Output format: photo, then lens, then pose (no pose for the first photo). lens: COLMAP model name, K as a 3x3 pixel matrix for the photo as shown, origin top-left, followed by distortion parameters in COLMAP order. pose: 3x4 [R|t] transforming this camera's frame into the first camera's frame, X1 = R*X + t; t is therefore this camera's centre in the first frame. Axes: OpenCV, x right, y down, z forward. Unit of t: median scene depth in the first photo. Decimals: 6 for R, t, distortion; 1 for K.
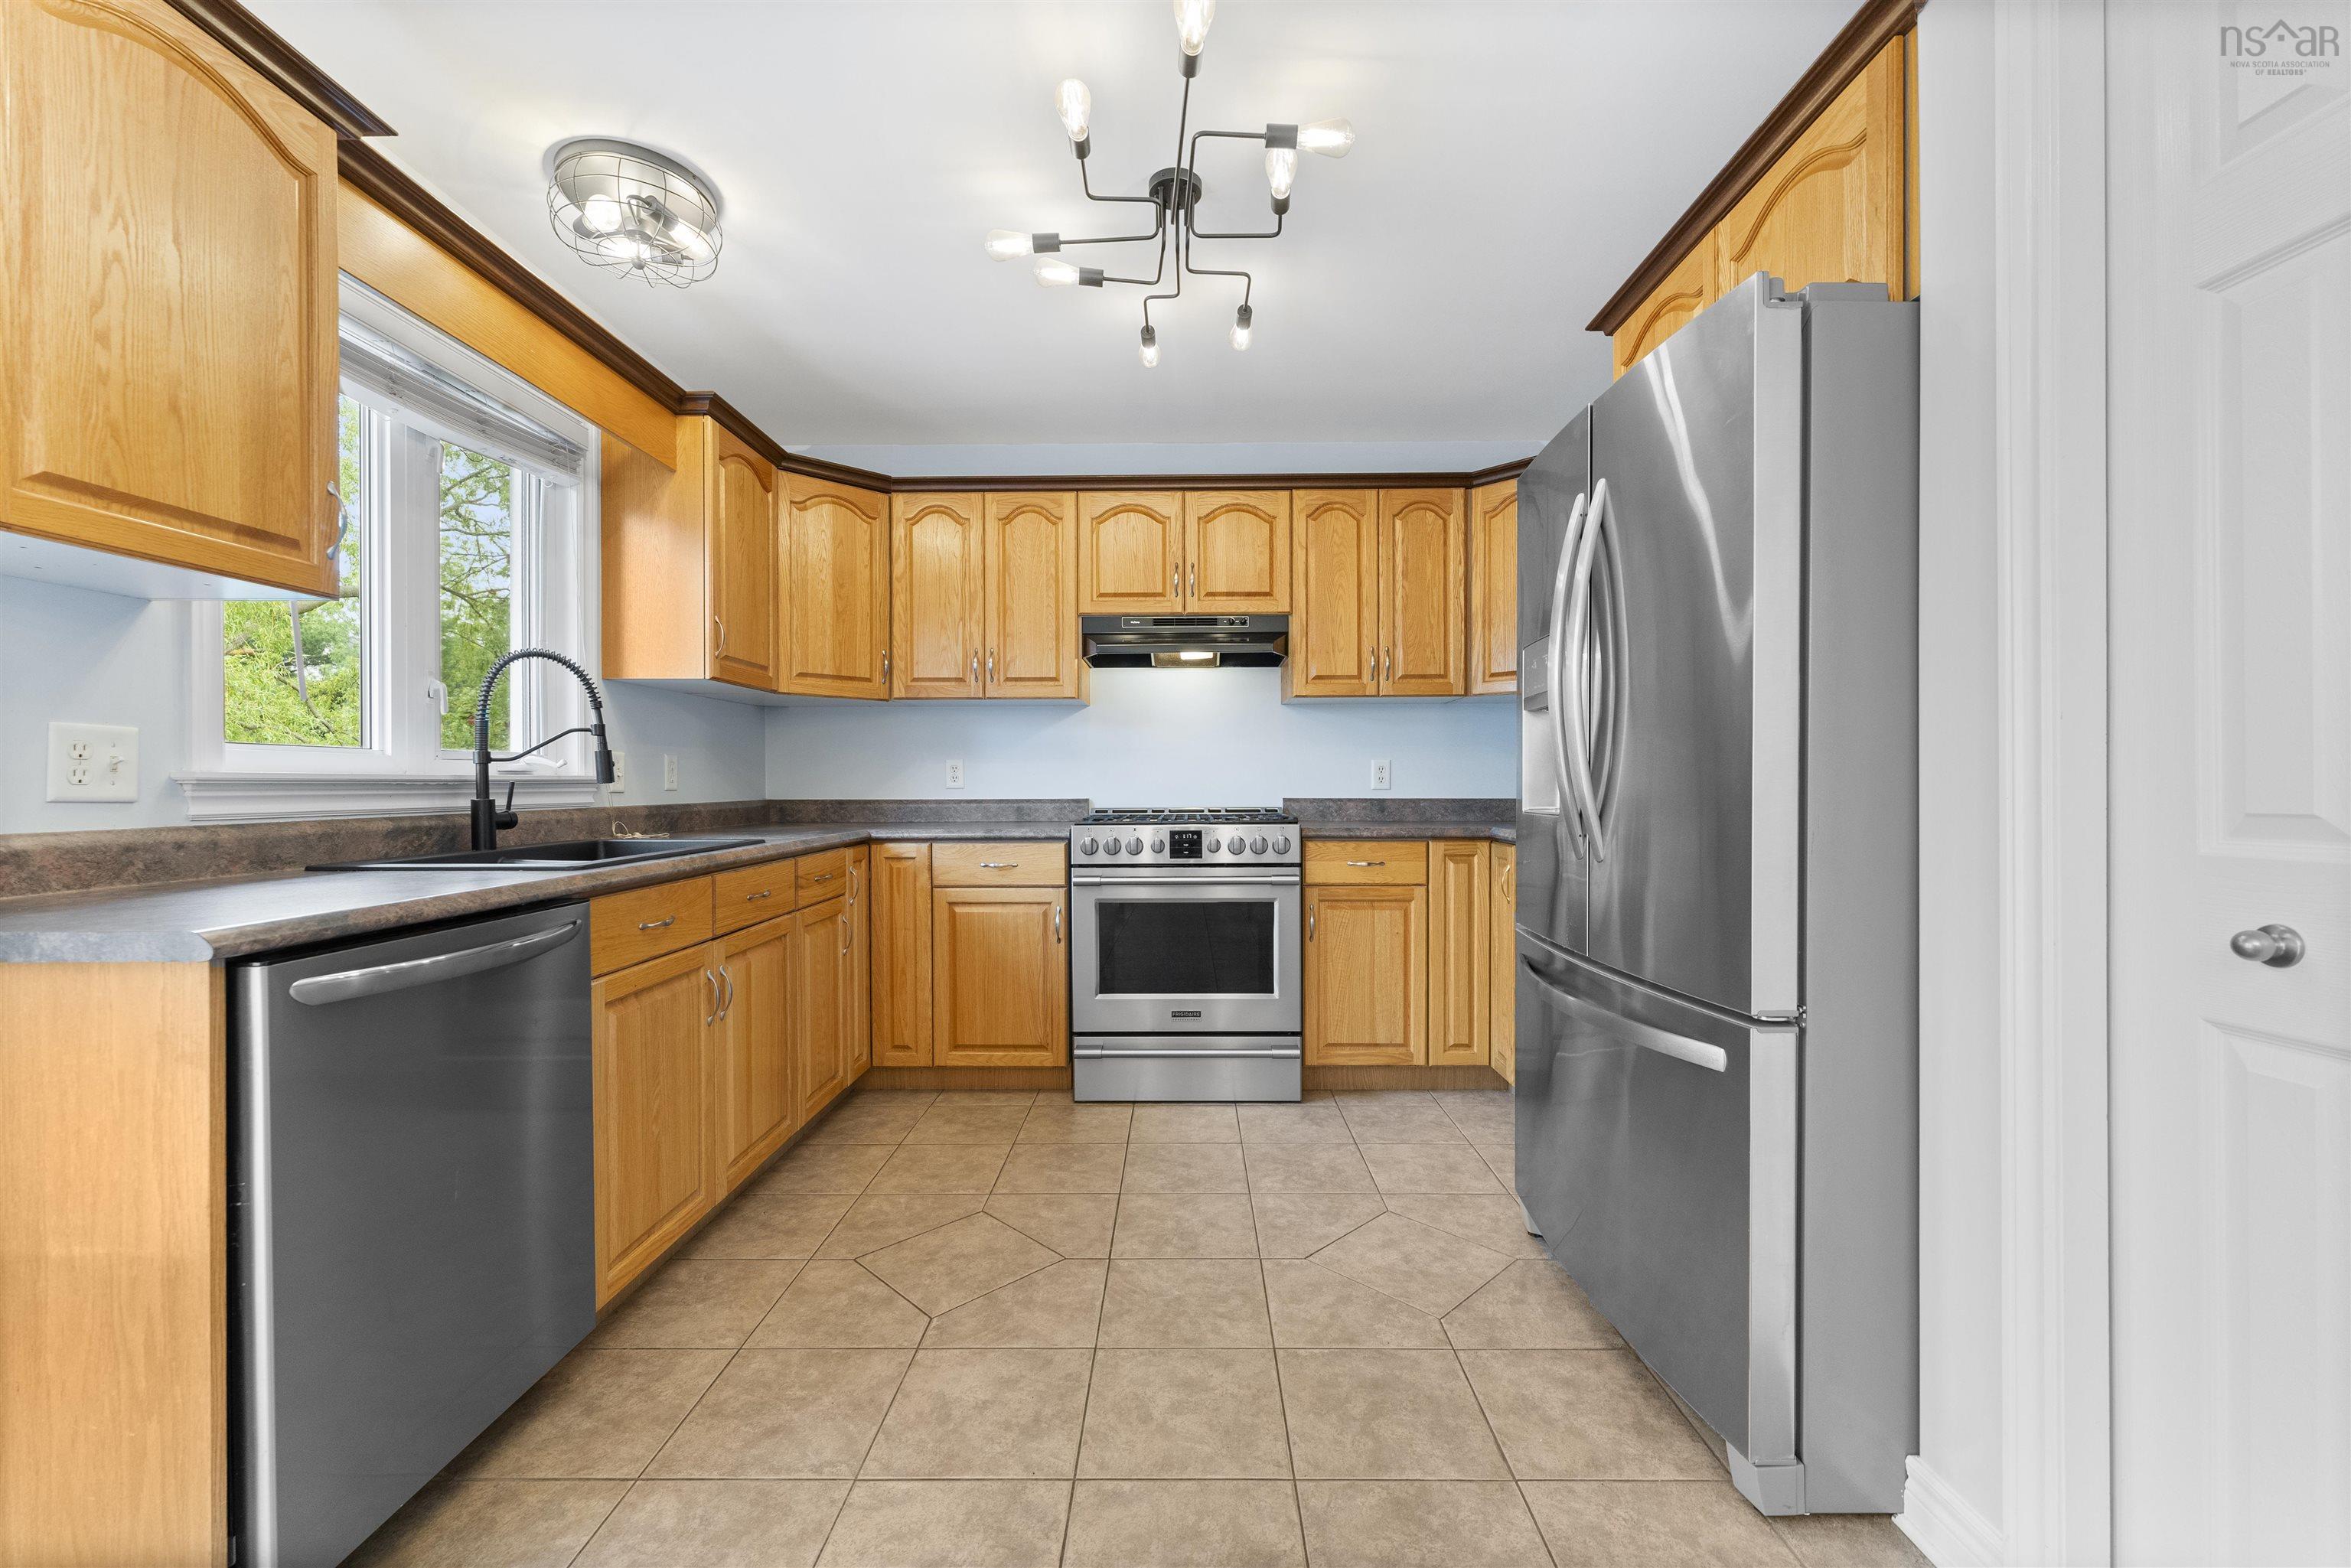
lens RADIAL K [[955.0, 0, 1183.2], [0, 955.0, 789.8], [0, 0, 1]] dist [-0.000597, 0.001084]
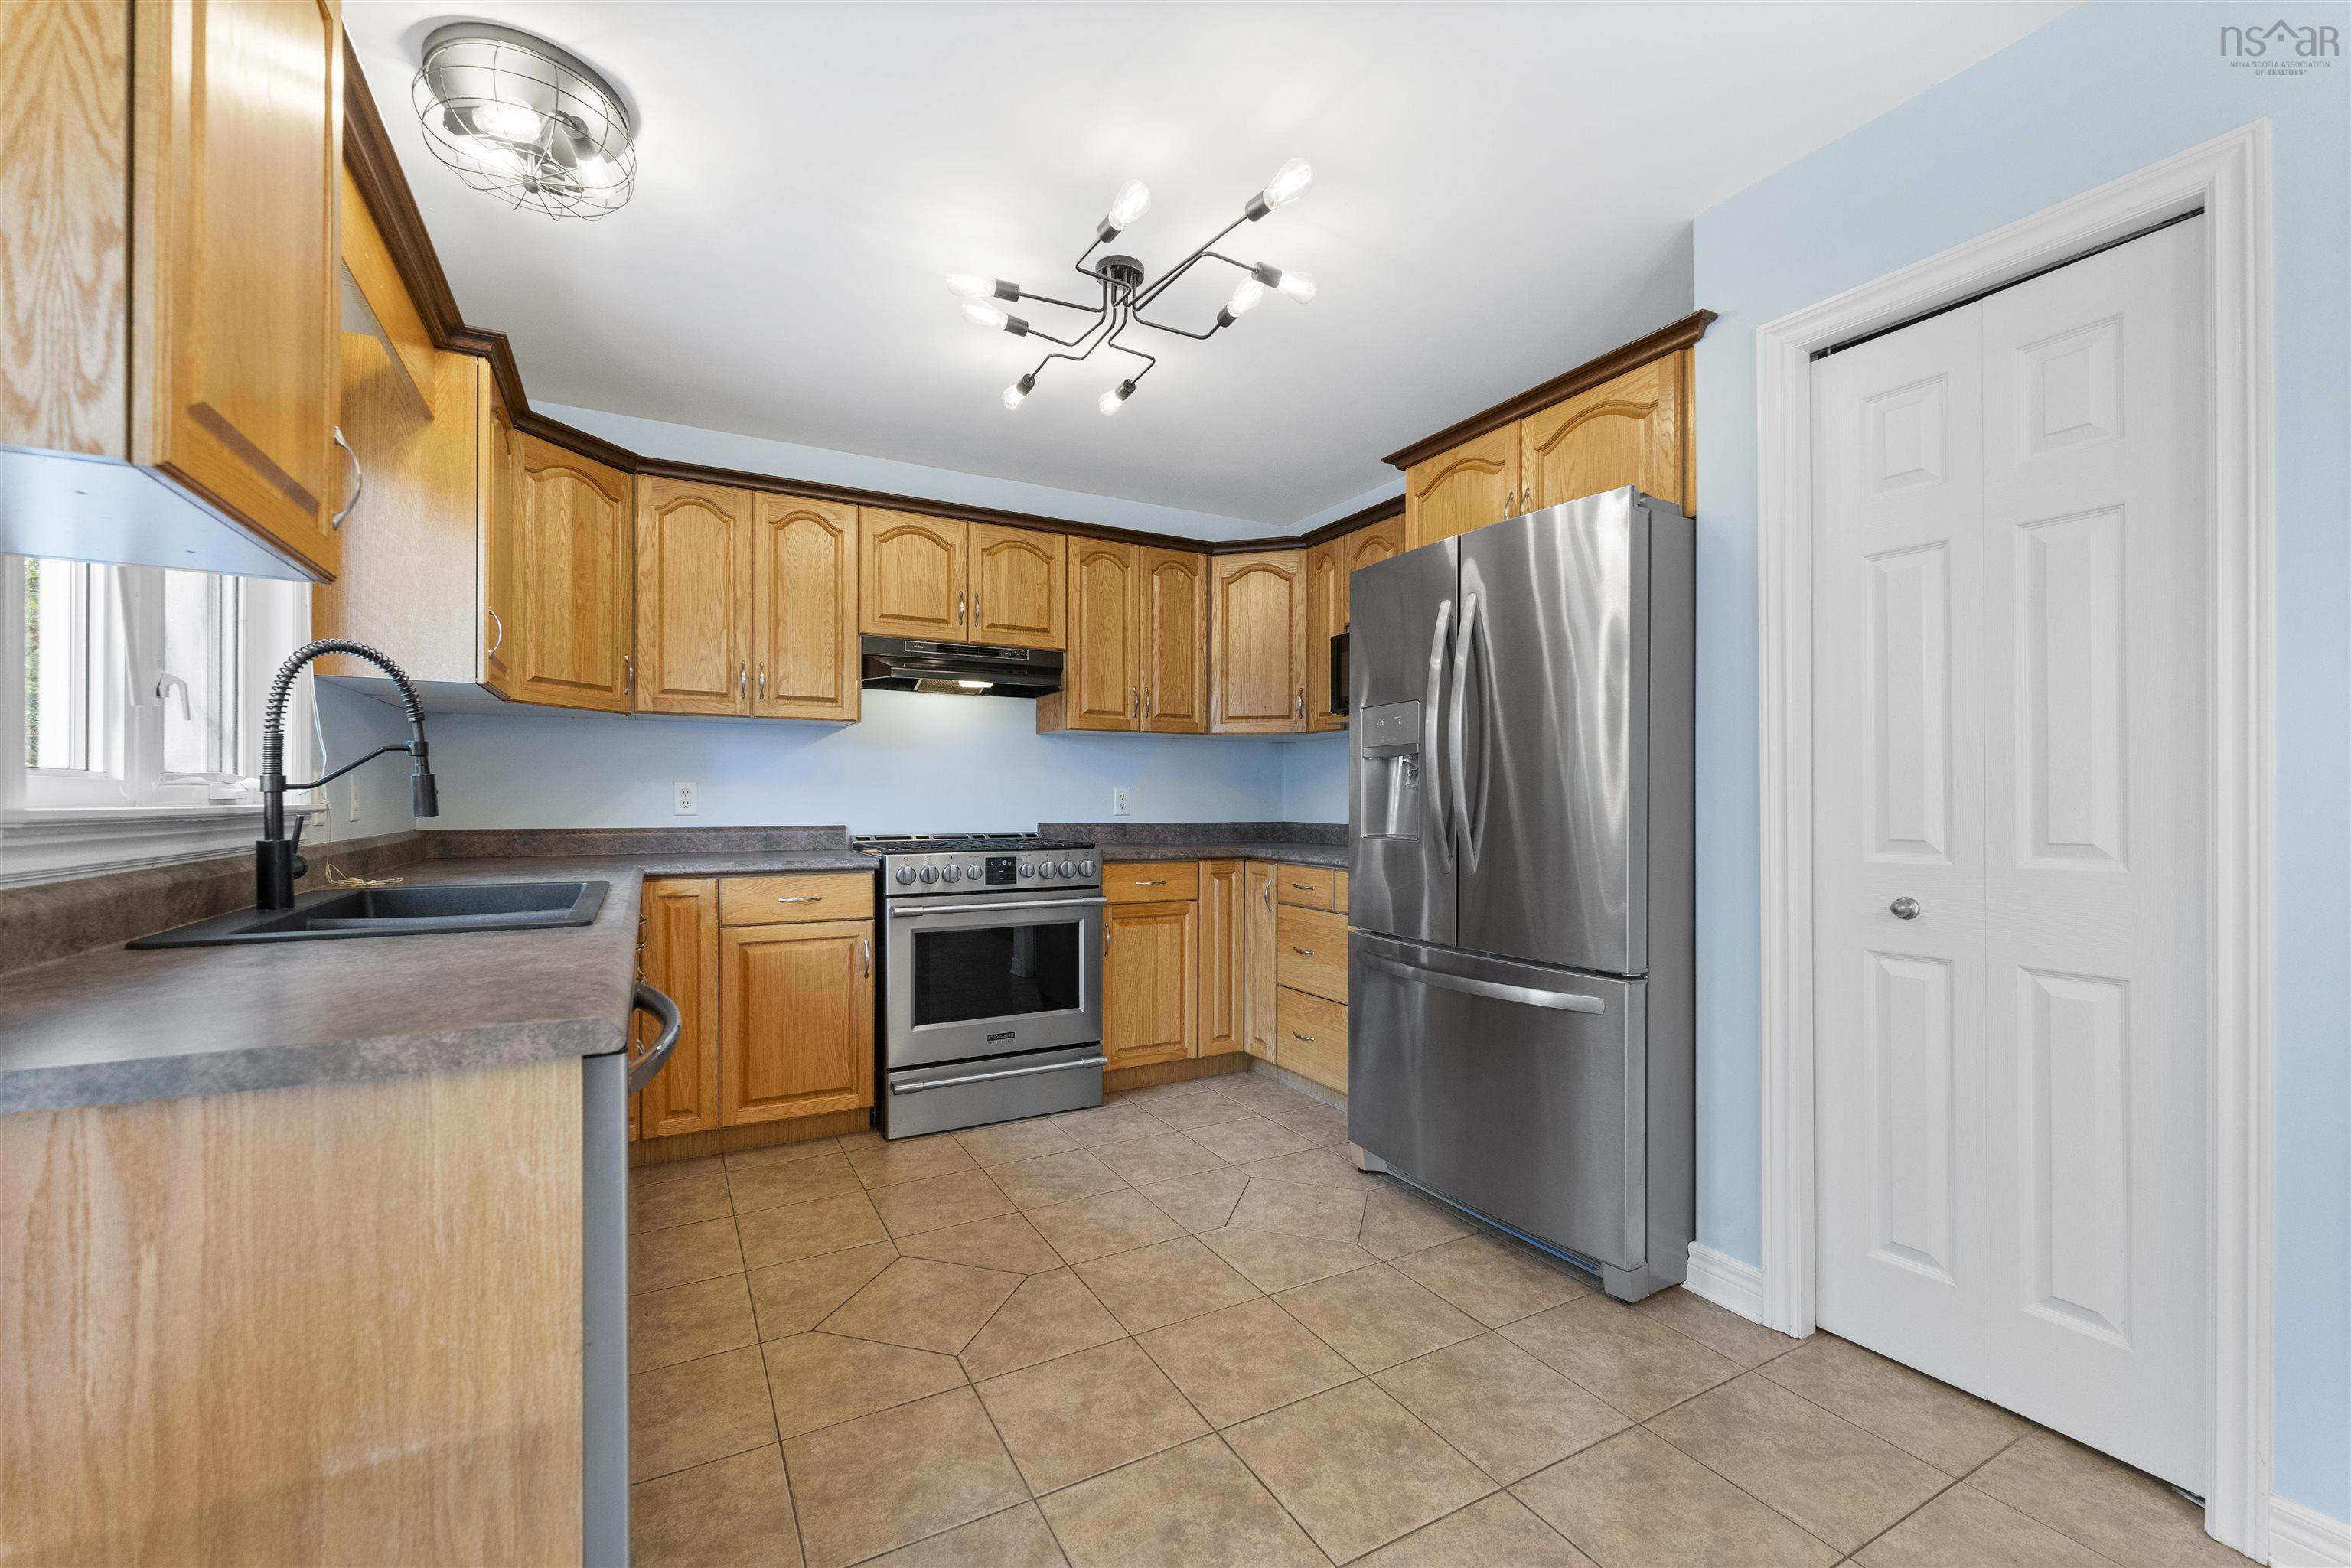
lens RADIAL K [[955.0, 0, 1176.7], [0, 955.0, 802.4], [0, 0, 1]] dist [-0.000597, 0.001084]
pose [[0.874081, 0.004258, 0.485761, -0.417204], [-0.001900, 0.999984, -0.005347, -0.014389], [-0.485776, 0.003750, 0.874075, 0.012397]]
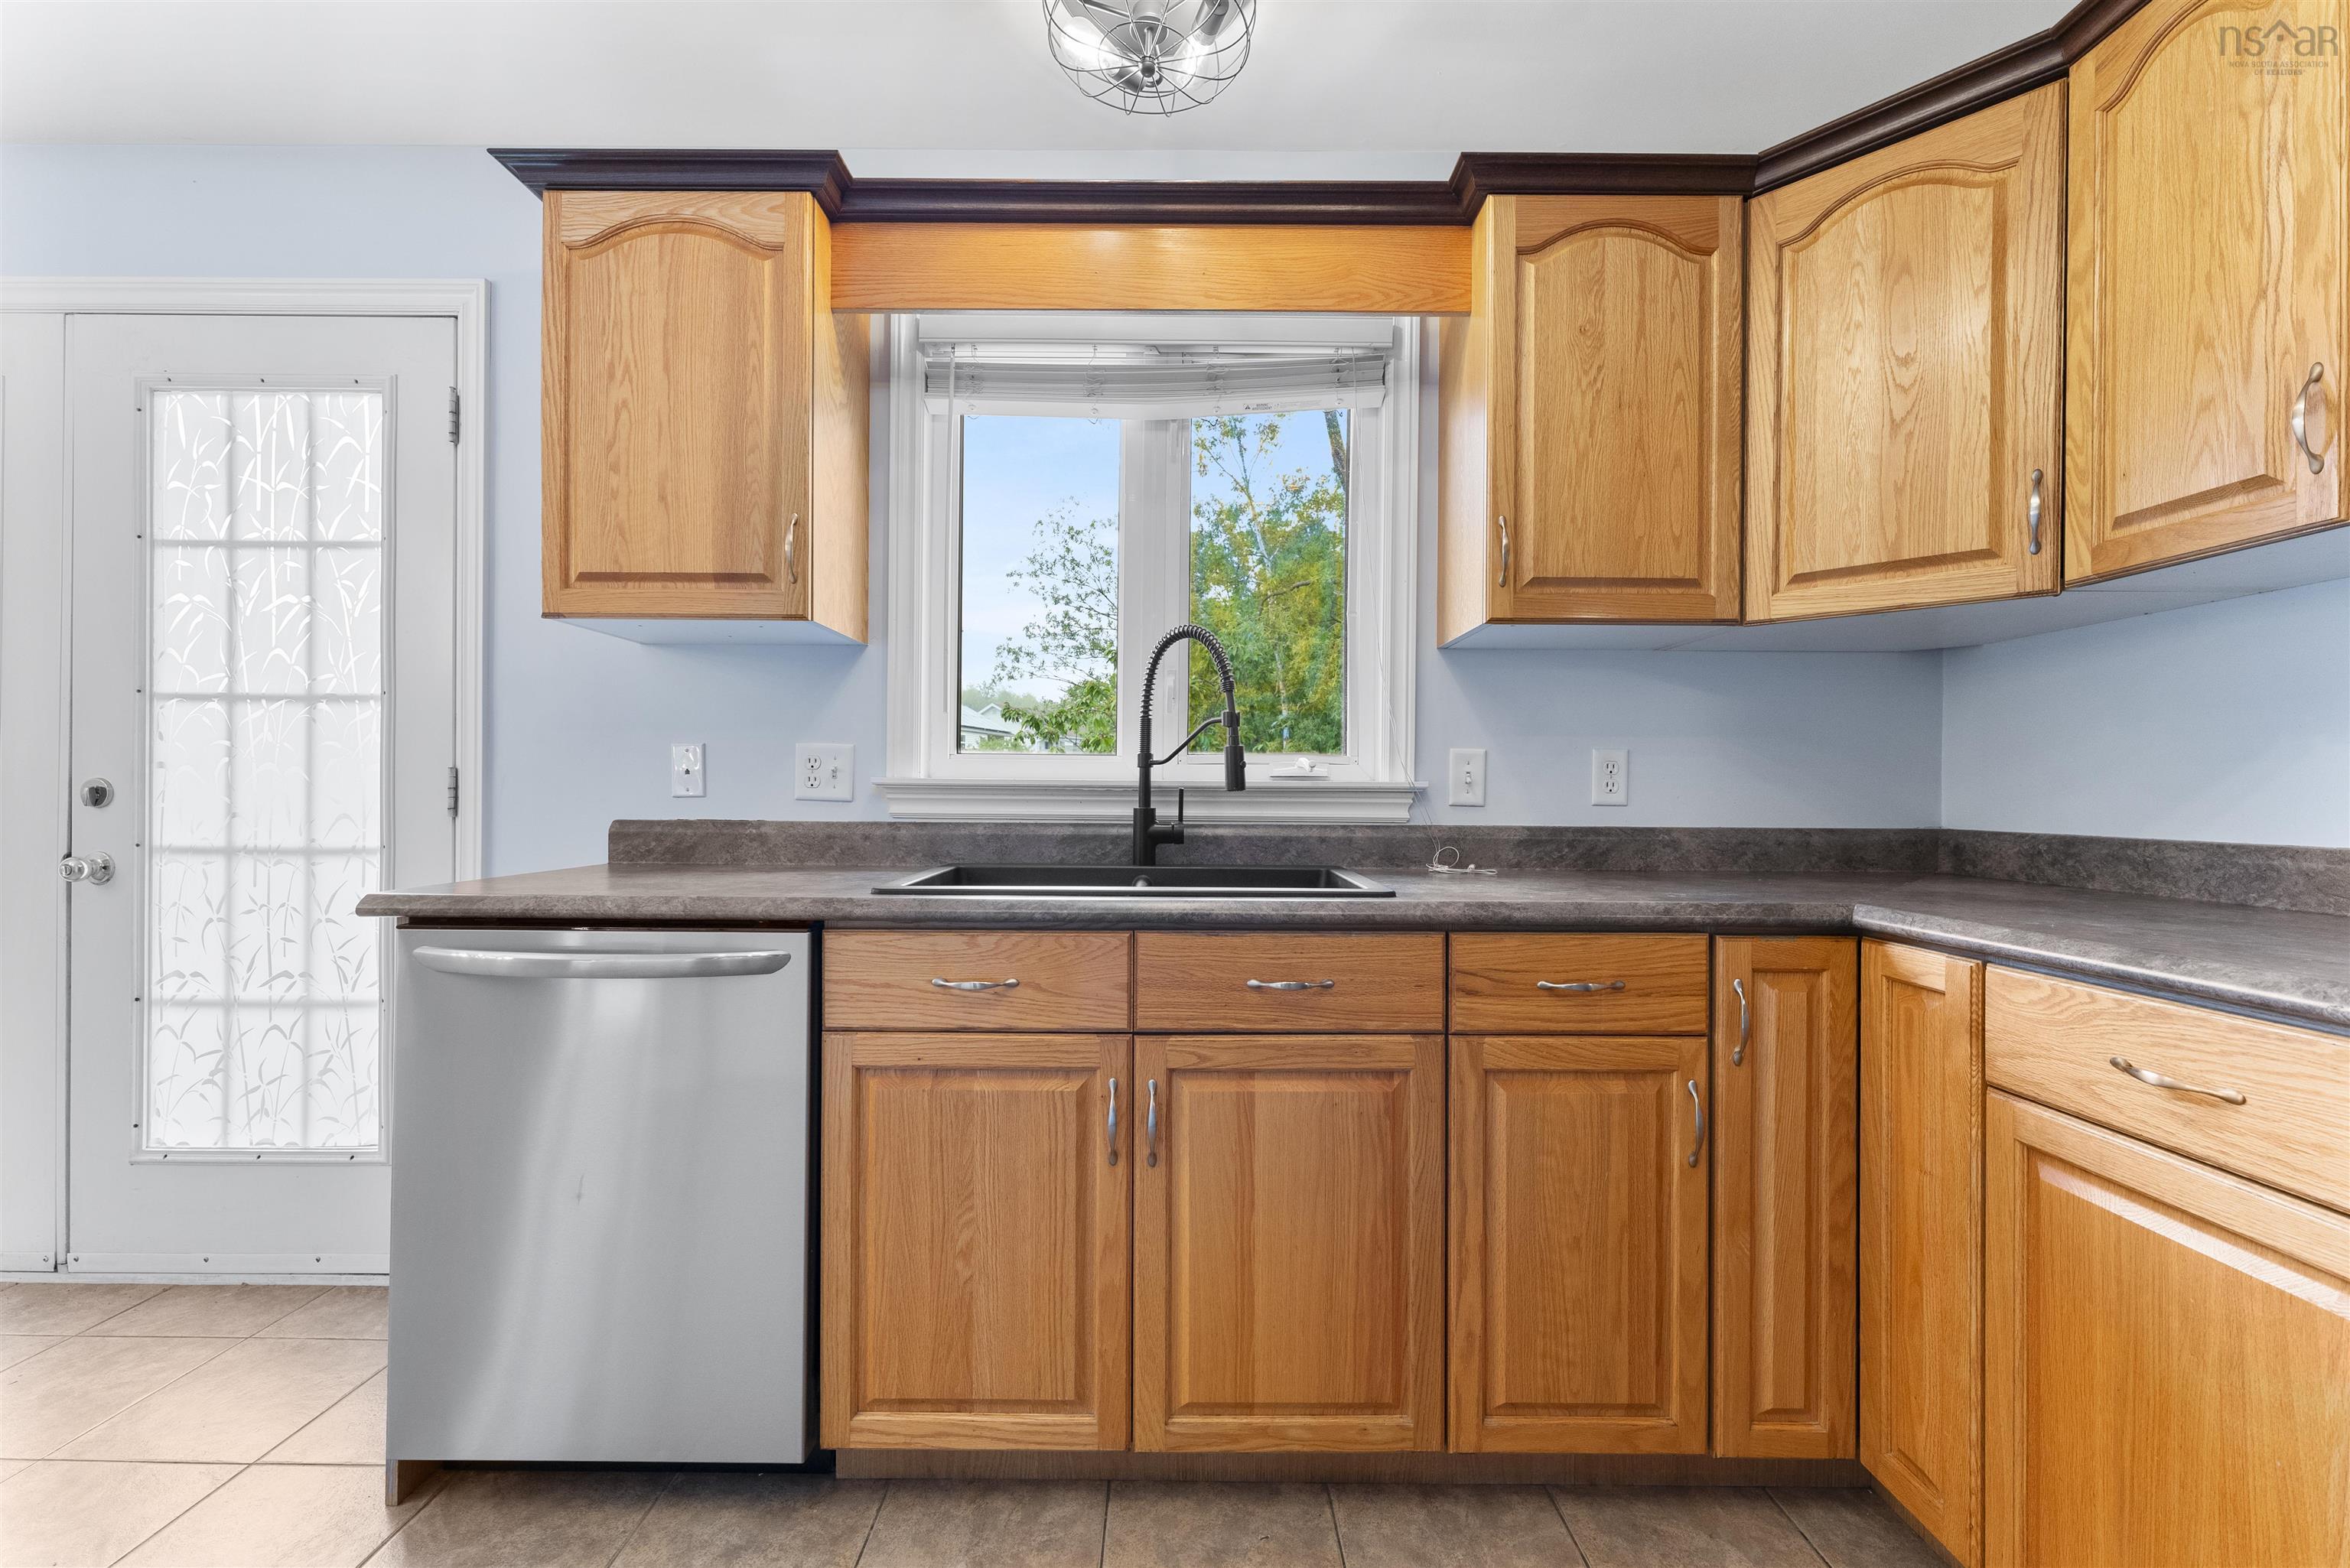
lens RADIAL K [[954.6, 0, 1180.2], [0, 954.6, 788.5], [0, 0, 1]] dist [-0.000597, 0.001084]
pose [[0.002665, -0.000518, -0.999996, 0.129724], [-0.016090, 0.999870, -0.000561, -0.007005], [0.999867, 0.016092, 0.002656, 0.890894]]
